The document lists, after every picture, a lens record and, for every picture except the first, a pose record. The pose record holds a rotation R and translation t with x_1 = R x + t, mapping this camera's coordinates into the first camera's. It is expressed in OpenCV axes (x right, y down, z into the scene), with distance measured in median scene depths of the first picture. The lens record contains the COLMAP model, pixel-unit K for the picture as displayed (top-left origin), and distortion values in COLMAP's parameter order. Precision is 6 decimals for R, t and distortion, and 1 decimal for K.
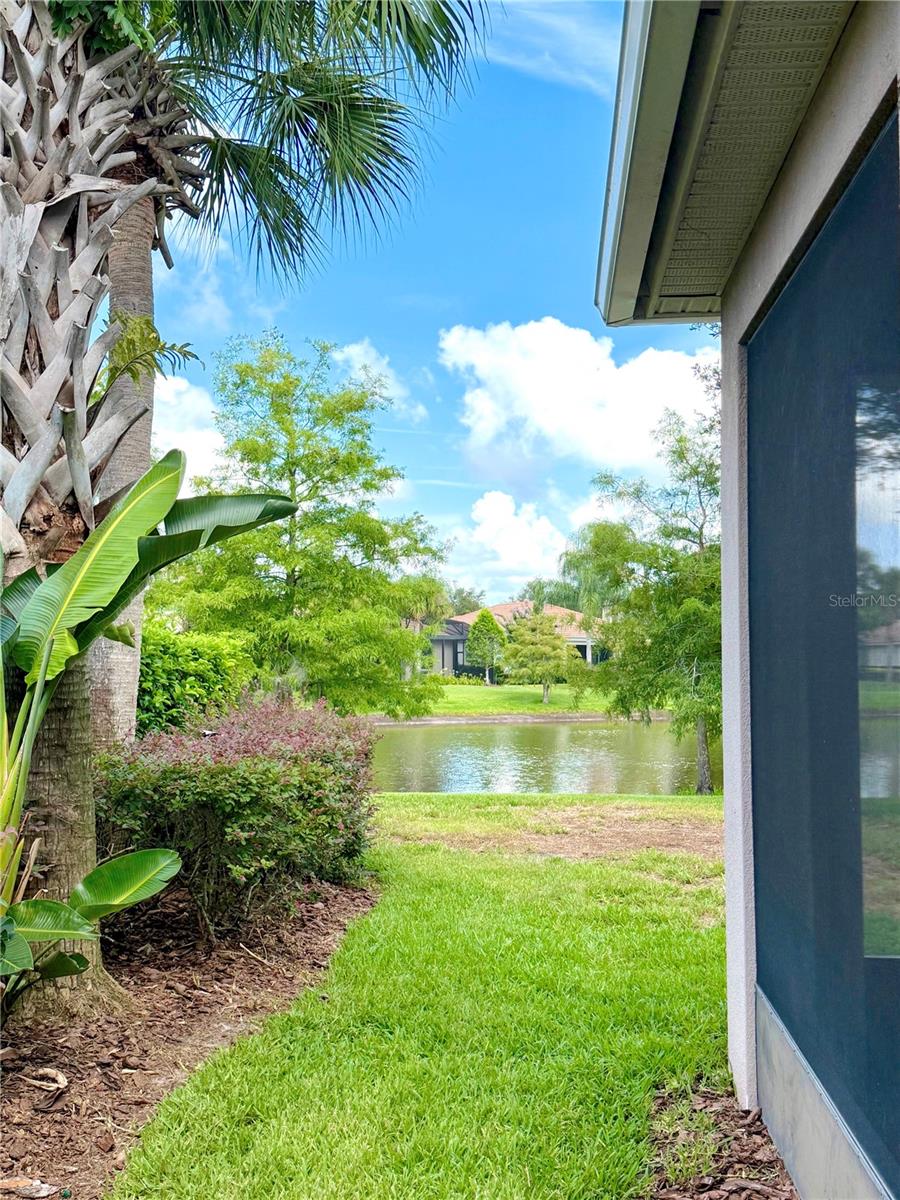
lens RADIAL K [[1329.7, 0, 450.0], [0, 1329.7, 600.0], [0, 0, 1]] dist [0.148504, -0.013940]
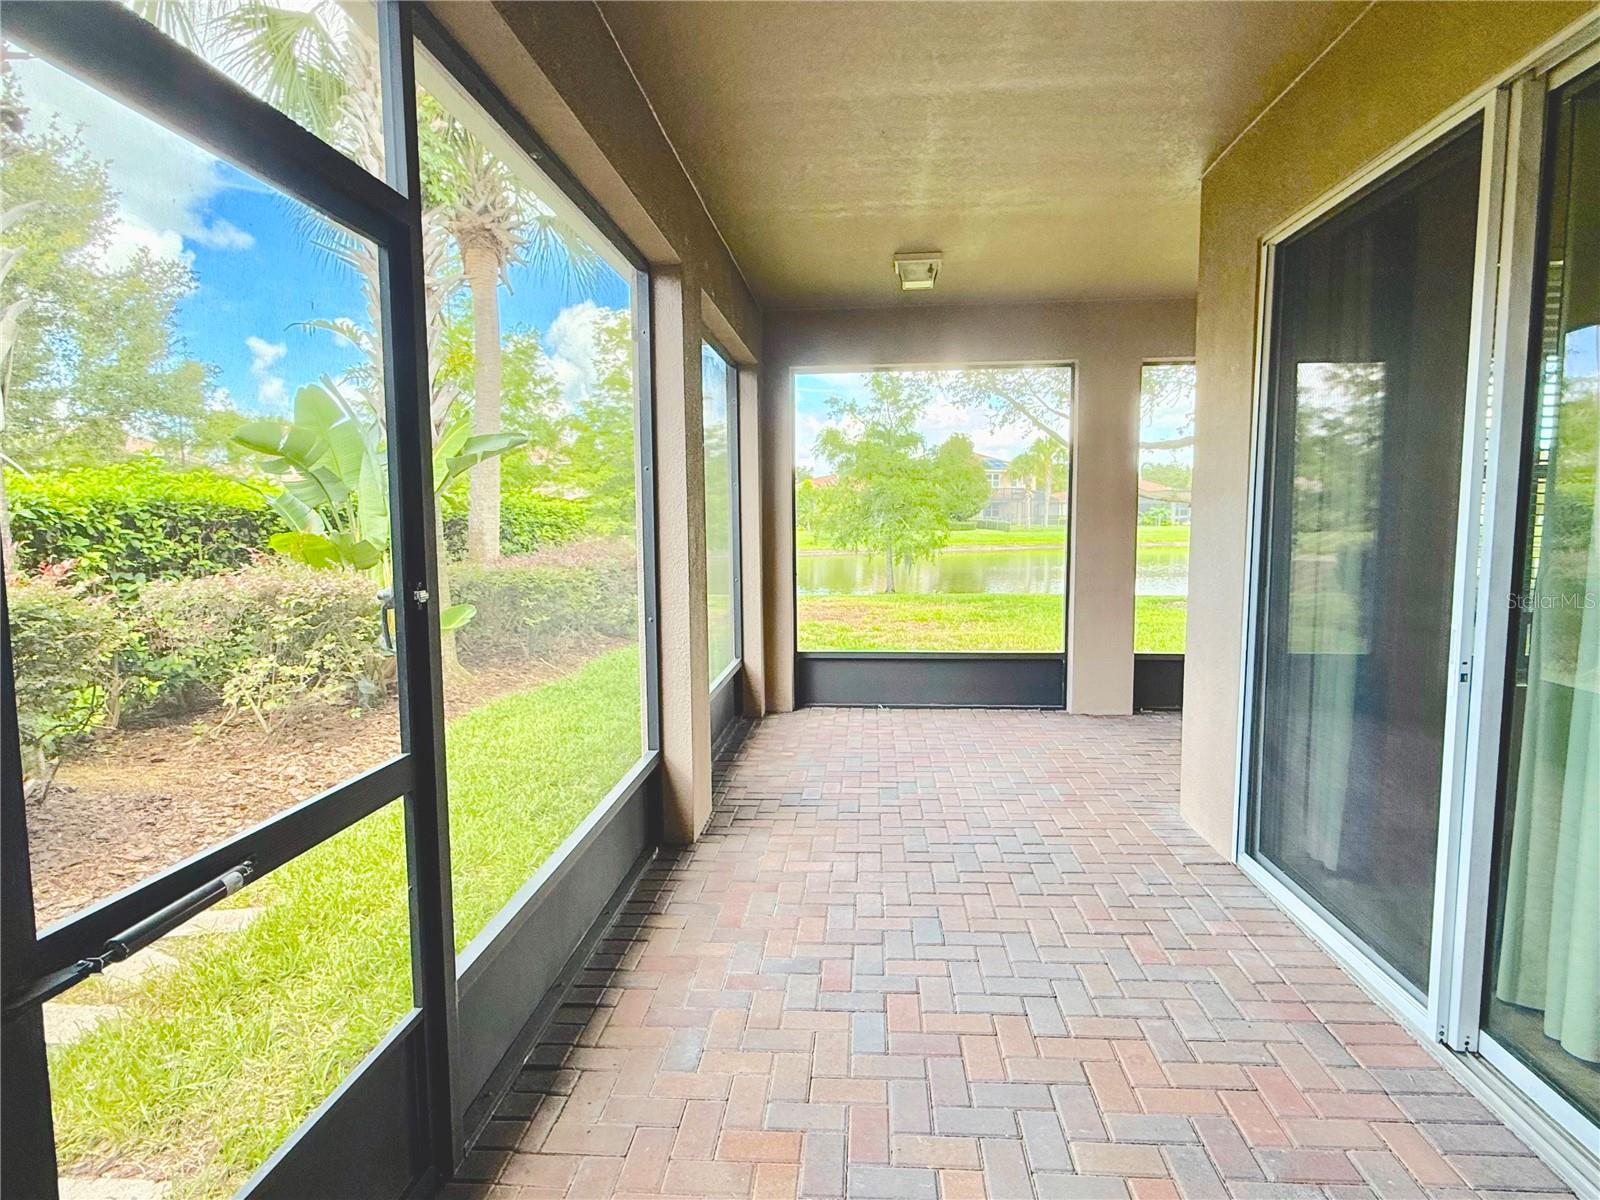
lens RADIAL K [[892.2, 0, 800.0], [0, 892.2, 600.0], [0, 0, 1]] dist [-0.000746, 0.000092]
pose [[0.999933, -0.009003, -0.007220, 0.188182], [0.009927, 0.990072, 0.140208, -0.009114], [0.005886, -0.140270, 0.990096, -0.230251]]
